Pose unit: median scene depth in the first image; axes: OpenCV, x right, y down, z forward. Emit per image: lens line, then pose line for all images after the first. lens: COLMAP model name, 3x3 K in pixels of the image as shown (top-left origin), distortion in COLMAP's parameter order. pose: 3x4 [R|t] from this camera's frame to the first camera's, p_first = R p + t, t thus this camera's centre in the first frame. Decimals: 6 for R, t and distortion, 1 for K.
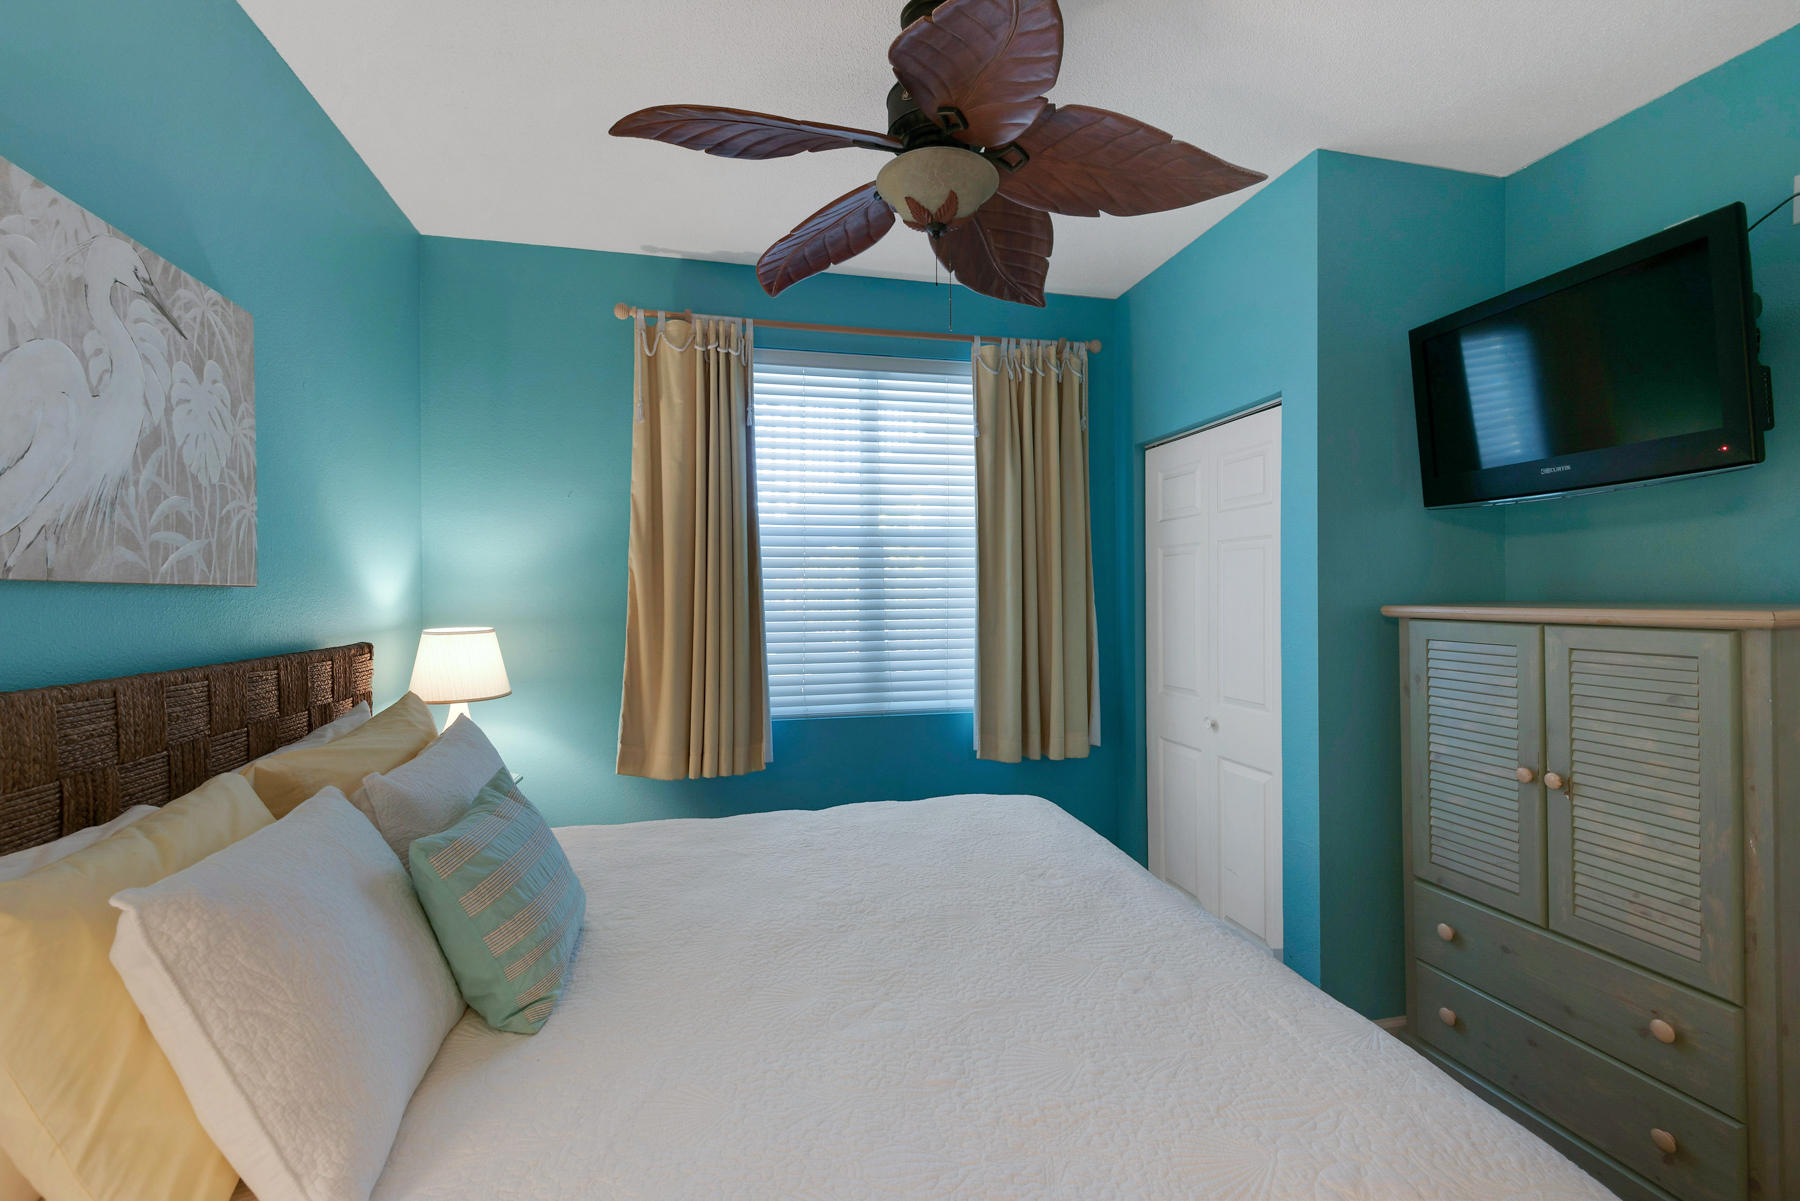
lens RADIAL K [[824.7, 0, 900.0], [0, 824.7, 600.5], [0, 0, 1]] dist [0.024068, -0.000194]
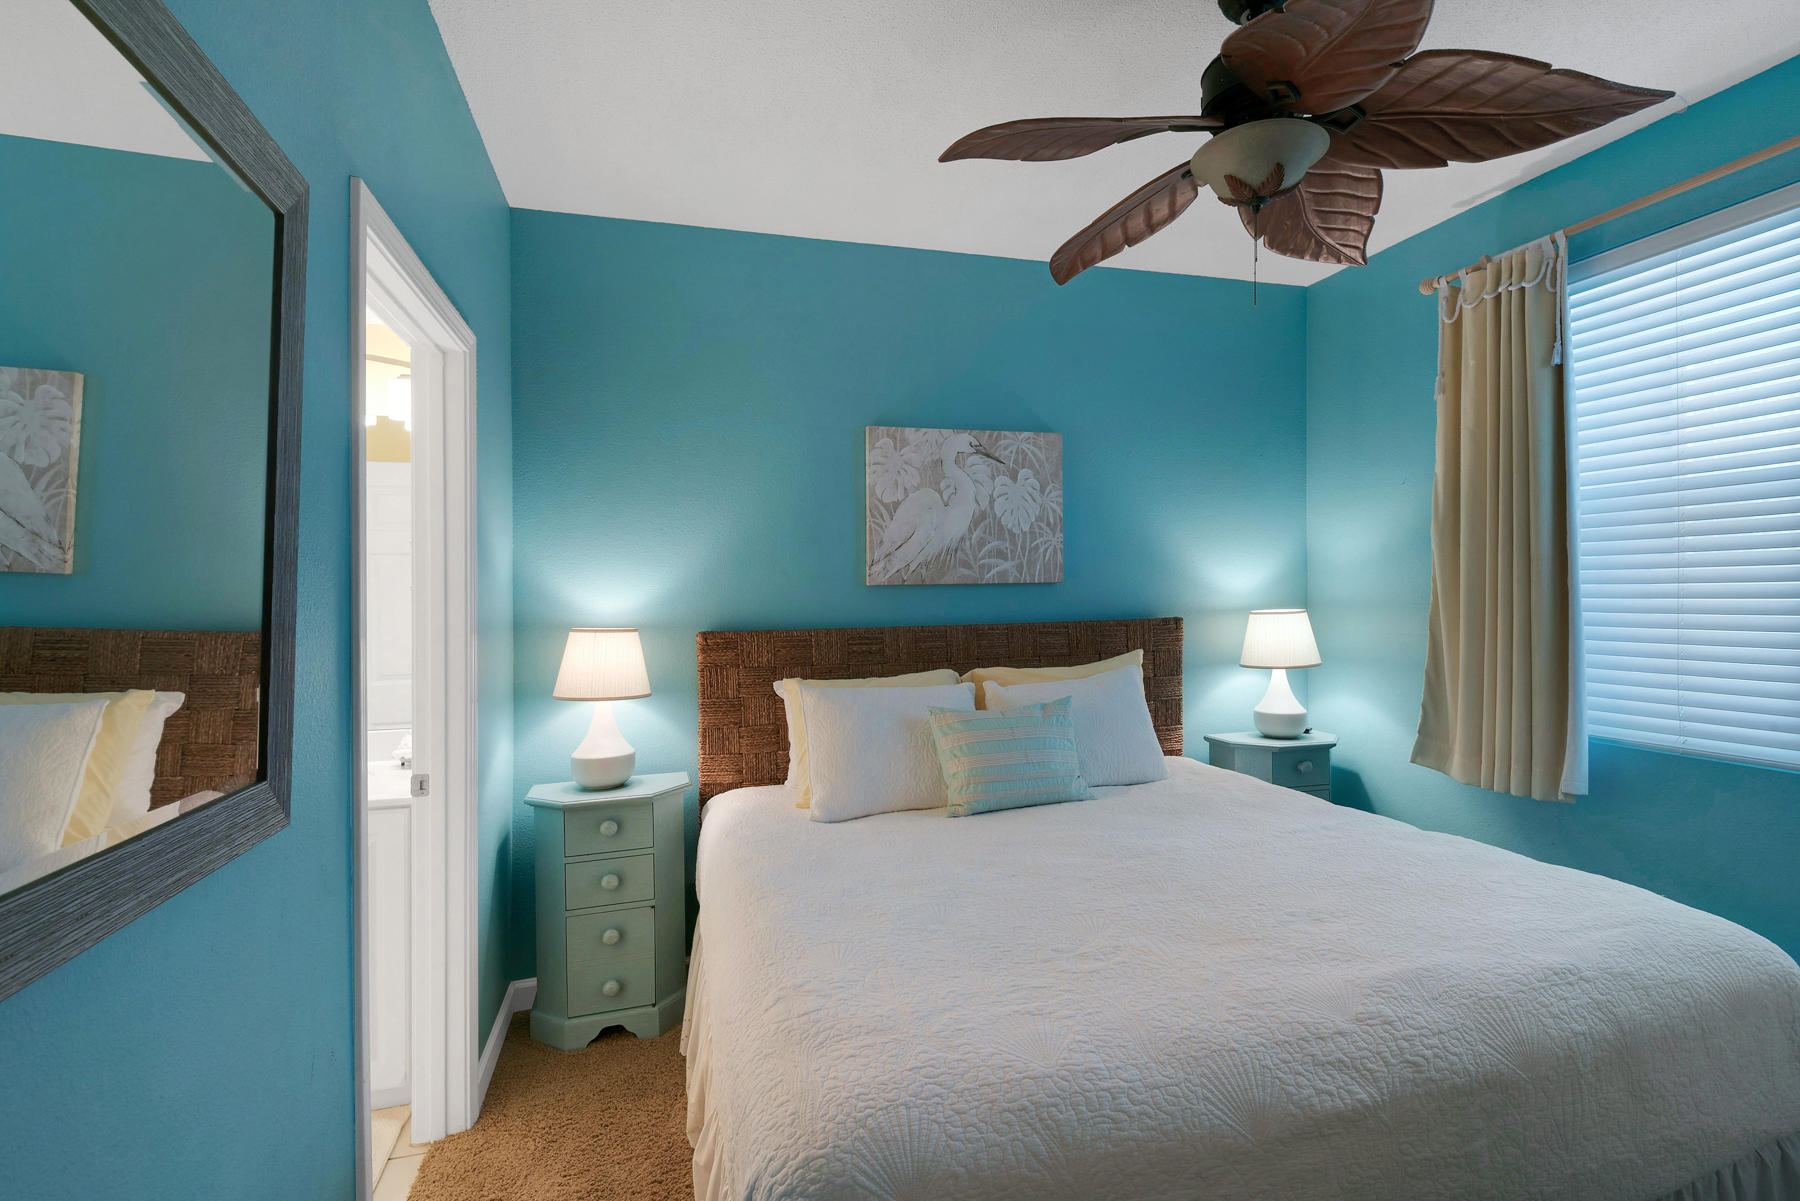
lens RADIAL K [[839.7, 0, 900.0], [0, 839.7, 600.5], [0, 0, 1]] dist [0.029048, -0.025543]
pose [[0.042595, 0.014361, -0.998989, 1.213326], [0.011503, 0.999823, 0.014863, -0.010473], [0.999026, -0.012124, 0.042422, 0.659671]]
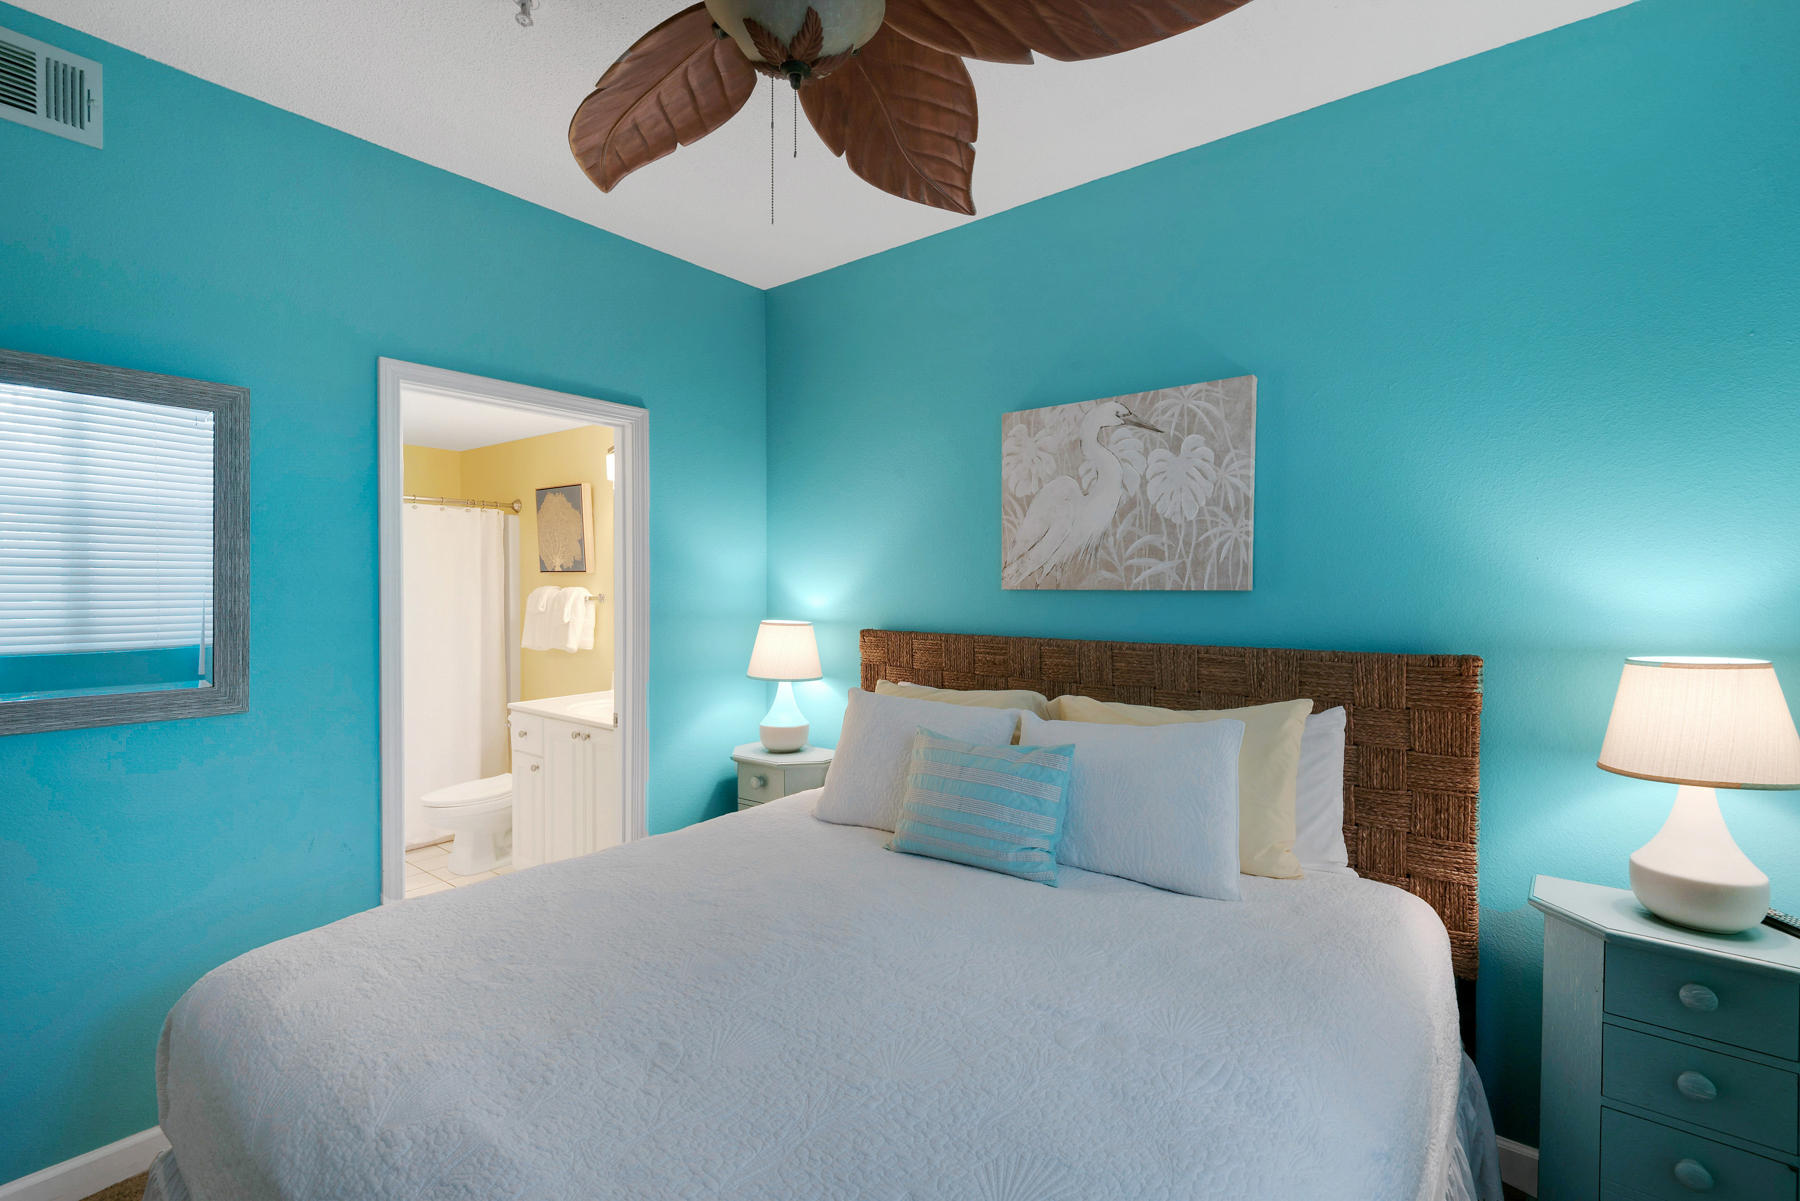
lens RADIAL K [[805.8, 0, 900.0], [0, 805.8, 600.5], [0, 0, 1]] dist [0.024700, -0.016880]
pose [[-0.789045, 0.017808, -0.614078, 0.463567], [0.001471, 0.999632, 0.027098, -0.042011], [0.614334, 0.020478, -0.788780, 1.907719]]
